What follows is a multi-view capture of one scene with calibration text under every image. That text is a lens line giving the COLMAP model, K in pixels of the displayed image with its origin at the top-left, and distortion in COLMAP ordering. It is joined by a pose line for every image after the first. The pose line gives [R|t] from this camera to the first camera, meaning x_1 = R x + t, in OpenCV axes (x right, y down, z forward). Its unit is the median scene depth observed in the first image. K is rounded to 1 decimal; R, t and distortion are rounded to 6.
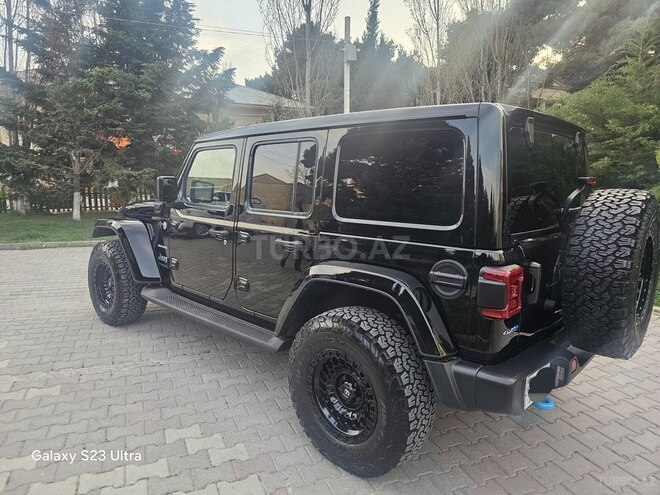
lens RADIAL K [[445.9, 0, 322.9], [0, 445.9, 238.6], [0, 0, 1]] dist [0.051405, -0.044754]
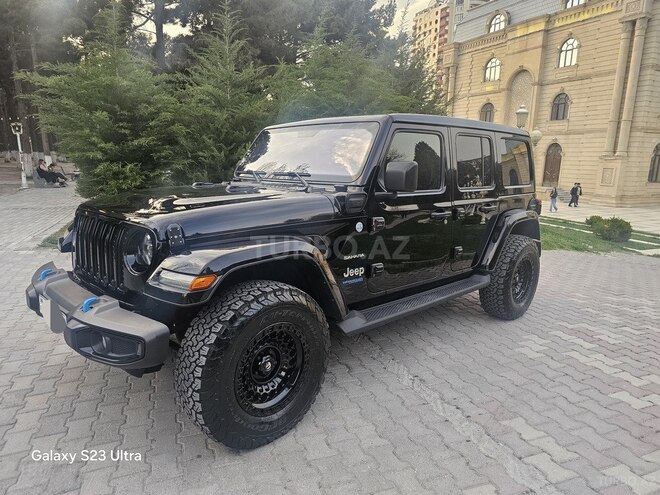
lens RADIAL K [[445.9, 0, 330.0], [0, 445.9, 248.9], [0, 0, 1]] dist [0.051405, -0.044754]
pose [[0.029454, -0.201800, 0.978984, -1.107555], [0.113273, 0.973773, 0.197318, -0.148349], [-0.993127, 0.105081, 0.051540, 1.032455]]
